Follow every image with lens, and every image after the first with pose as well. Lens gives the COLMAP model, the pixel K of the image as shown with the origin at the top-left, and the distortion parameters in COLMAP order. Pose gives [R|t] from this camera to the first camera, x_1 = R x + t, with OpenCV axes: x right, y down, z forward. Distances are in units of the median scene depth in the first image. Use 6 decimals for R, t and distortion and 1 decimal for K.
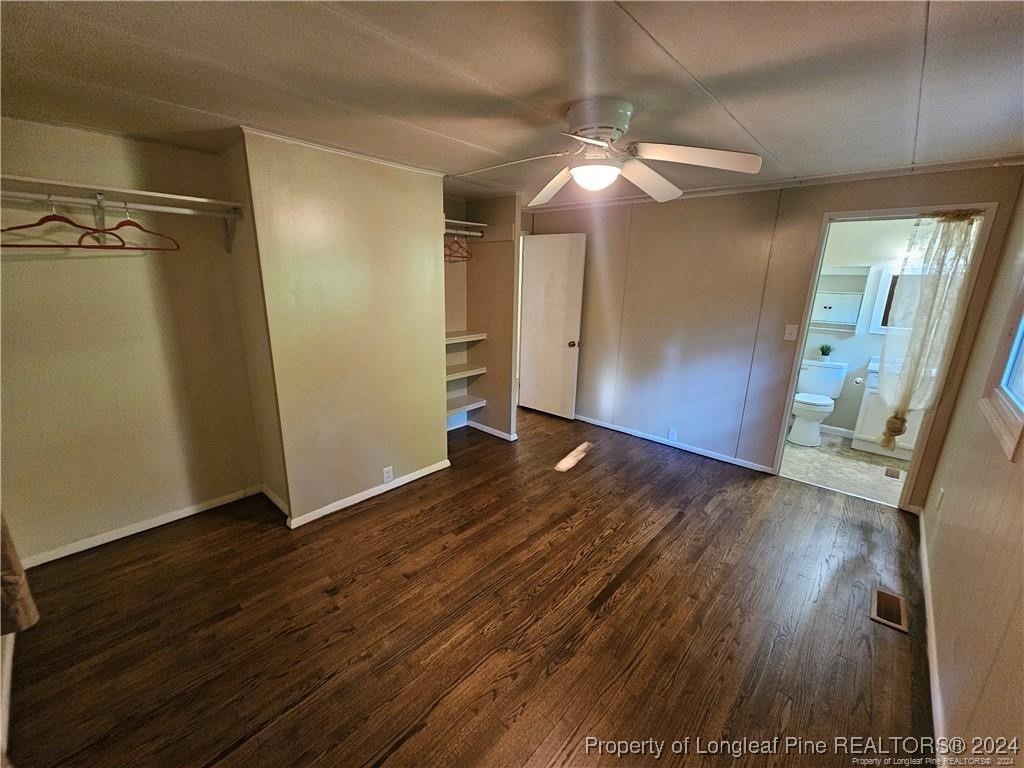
lens RADIAL K [[417.1, 0, 512.0], [0, 417.1, 384.6], [0, 0, 1]] dist [-0.000225, -0.000018]
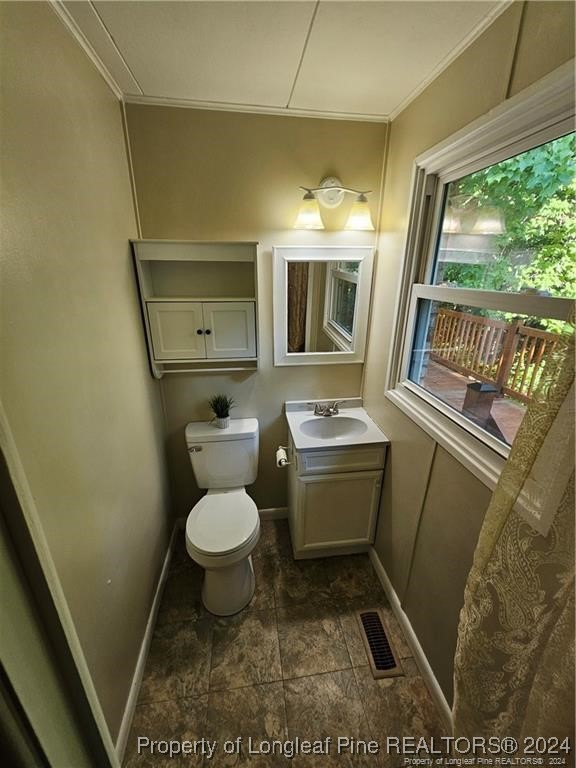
lens RADIAL K [[312.8, 0, 288.8], [0, 312.8, 383.4], [0, 0, 1]] dist [-0.000225, -0.000018]
pose [[0.640496, -0.274054, 0.717397, 0.568777], [0.196300, 0.961549, 0.192066, -0.185794], [-0.742449, 0.017808, 0.669666, 0.718023]]
